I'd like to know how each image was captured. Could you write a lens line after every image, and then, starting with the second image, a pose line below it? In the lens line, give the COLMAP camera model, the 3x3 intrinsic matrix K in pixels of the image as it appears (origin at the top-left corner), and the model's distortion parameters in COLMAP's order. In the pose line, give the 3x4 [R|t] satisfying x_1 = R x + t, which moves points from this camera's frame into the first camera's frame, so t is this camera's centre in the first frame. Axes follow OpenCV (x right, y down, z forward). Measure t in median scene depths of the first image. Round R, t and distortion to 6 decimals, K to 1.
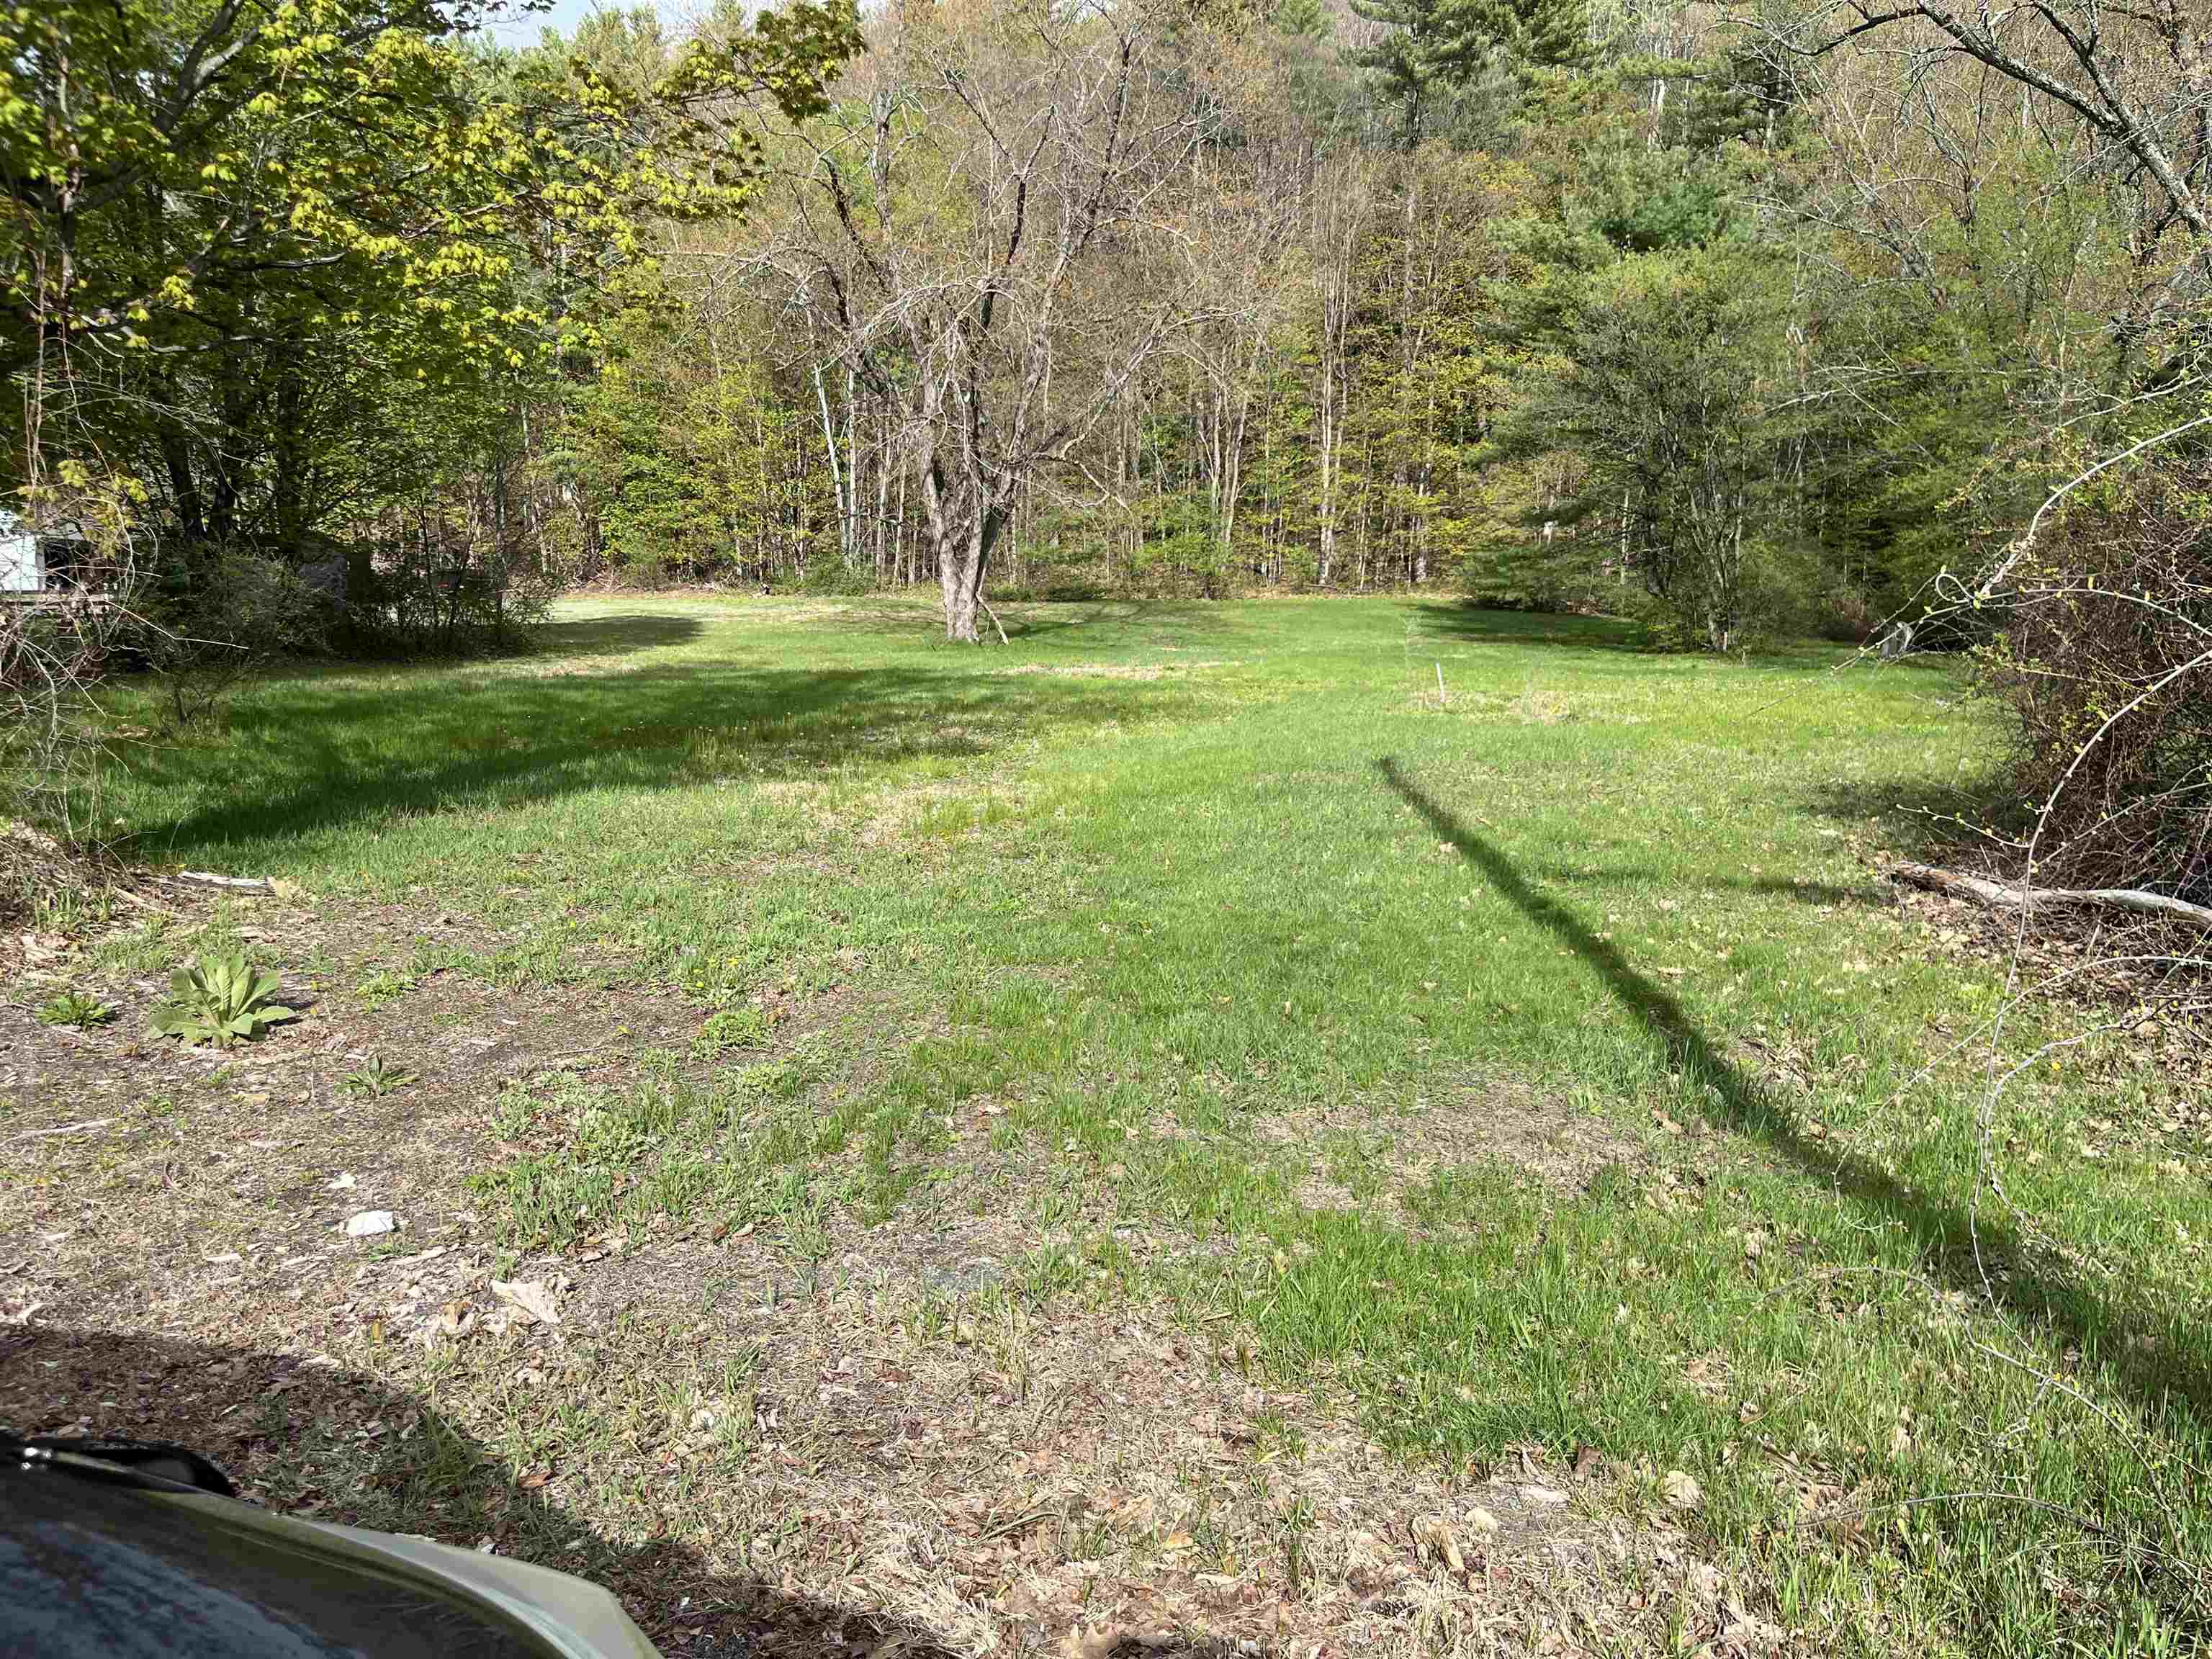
lens RADIAL K [[1662.8, 0, 1085.2], [0, 1662.8, 833.7], [0, 0, 1]] dist [0.064634, -0.094352]
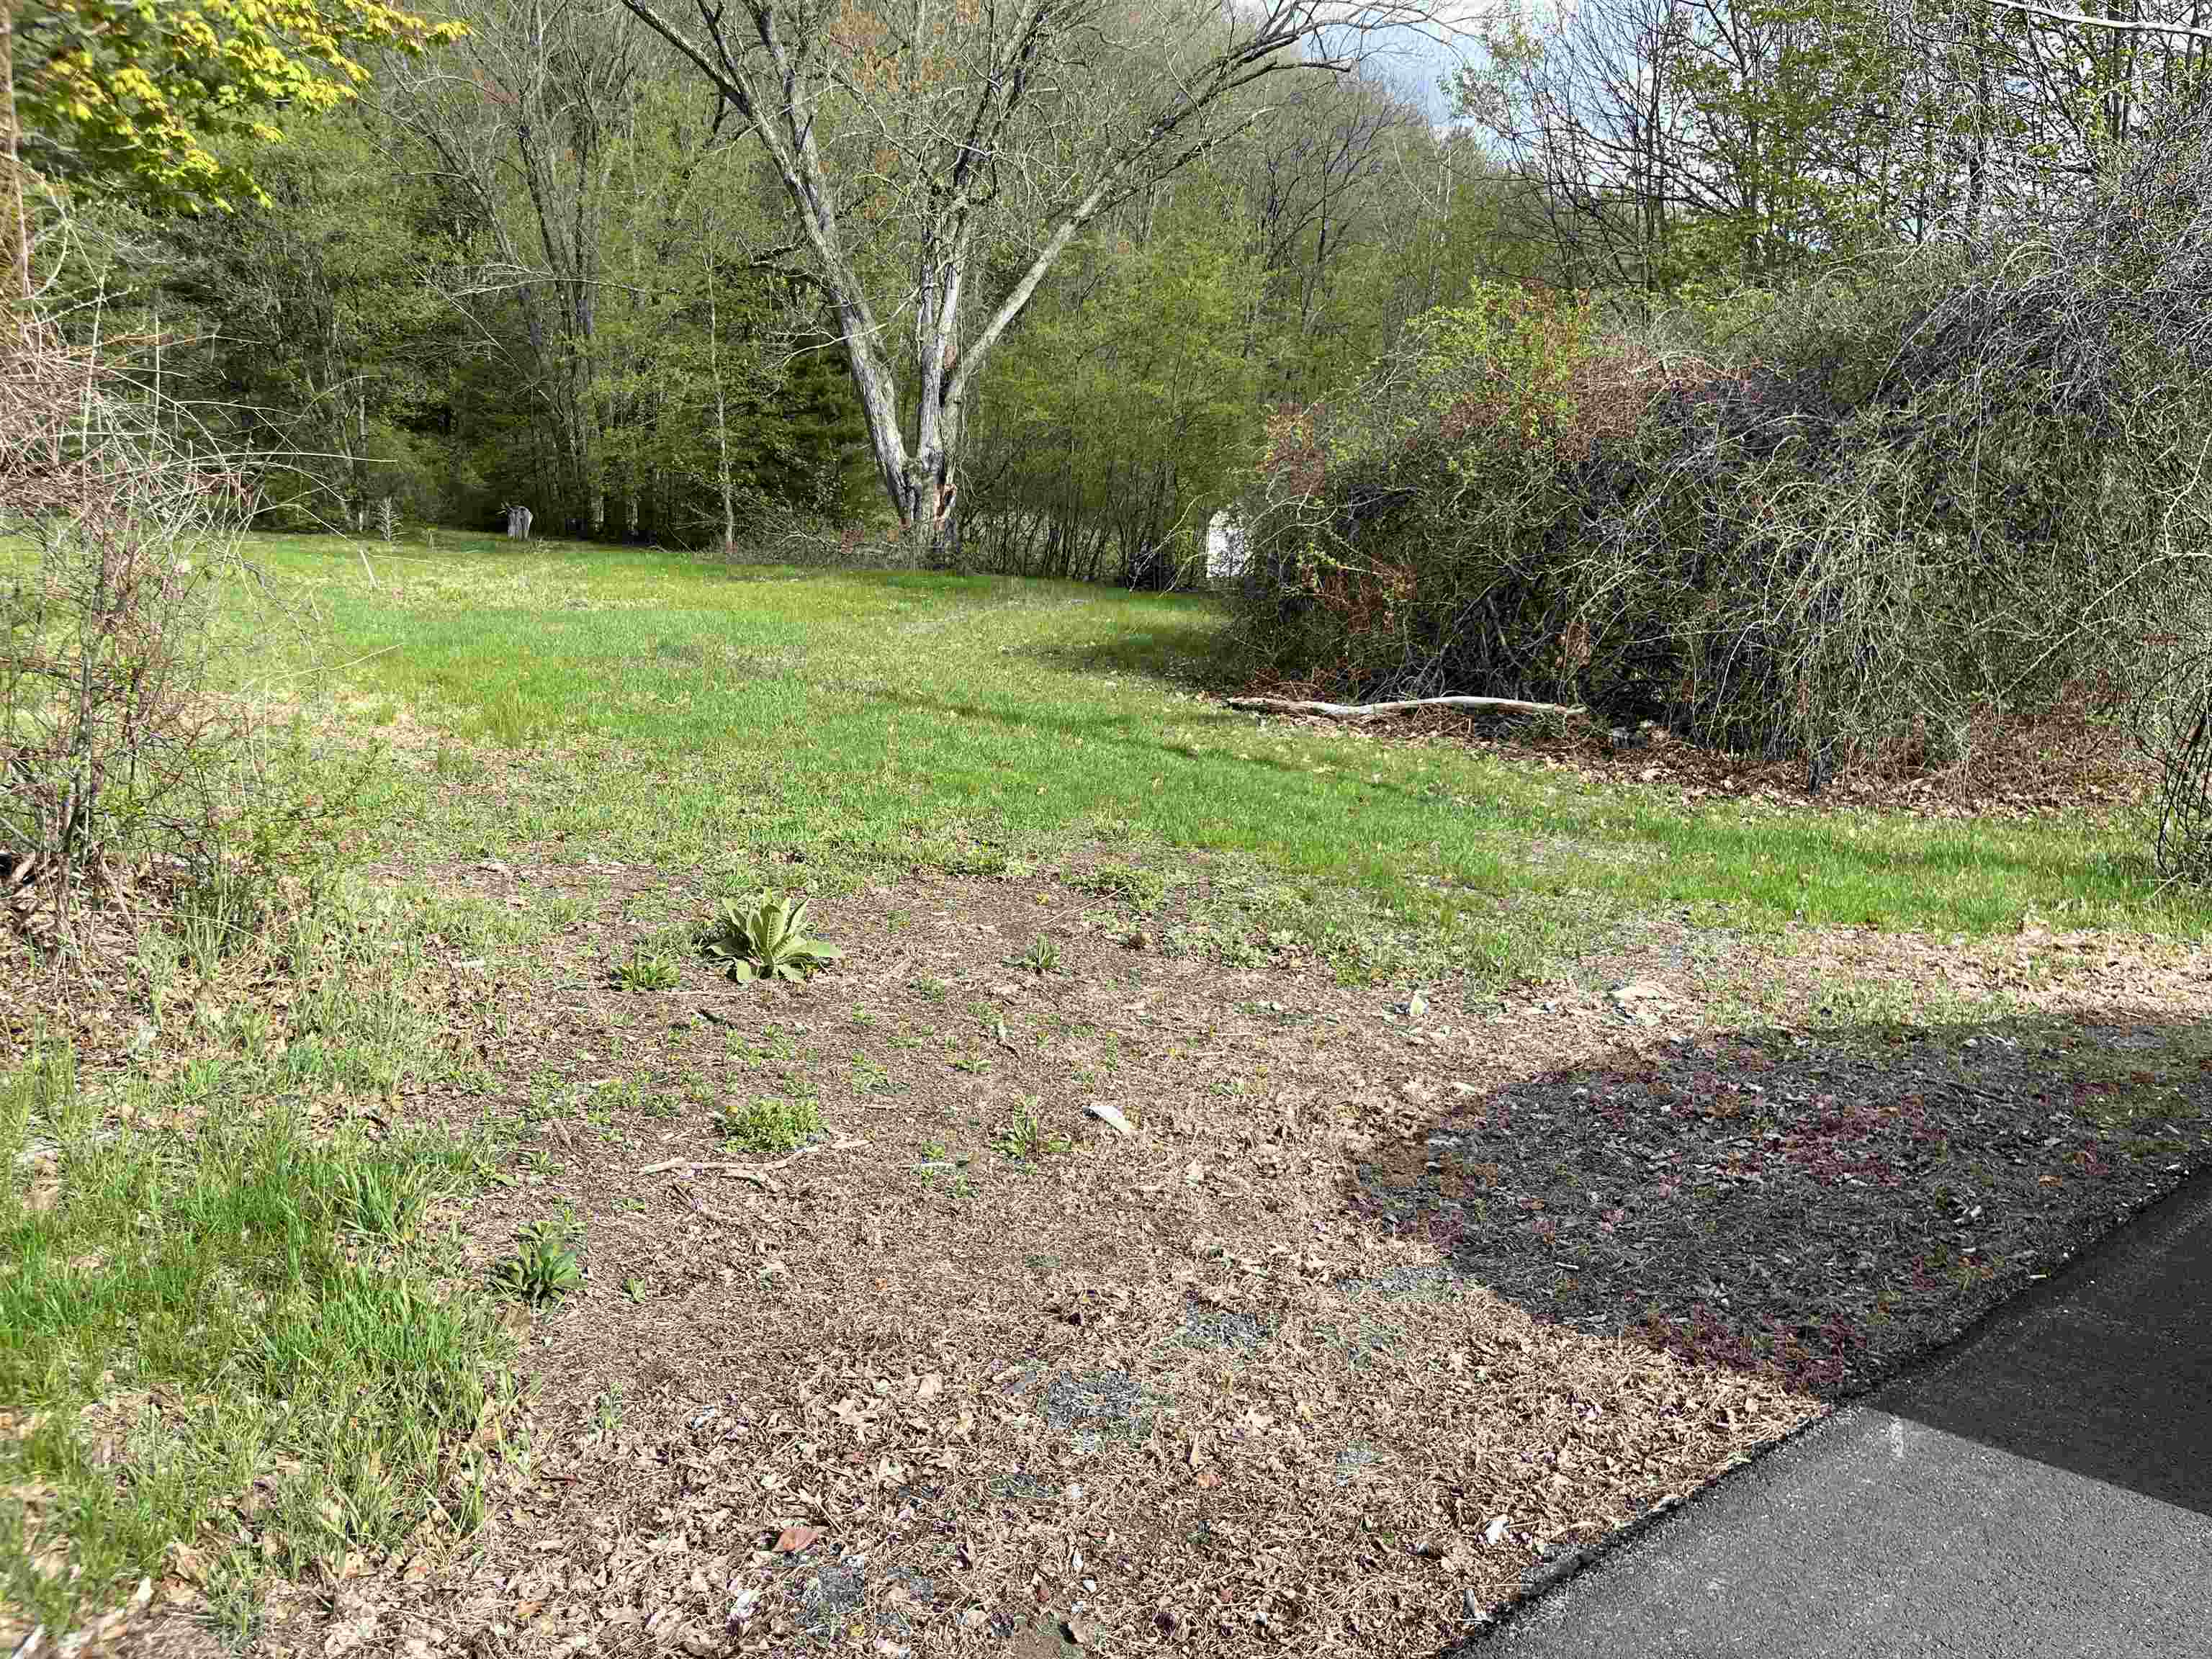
lens RADIAL K [[1662.8, 0, 1083.3], [0, 1662.8, 822.5], [0, 0, 1]] dist [0.064634, -0.094352]
pose [[0.630401, -0.126894, 0.765828, -0.313381], [0.076992, 0.991905, 0.100977, -0.011998], [-0.772442, -0.004694, 0.635068, 0.072897]]
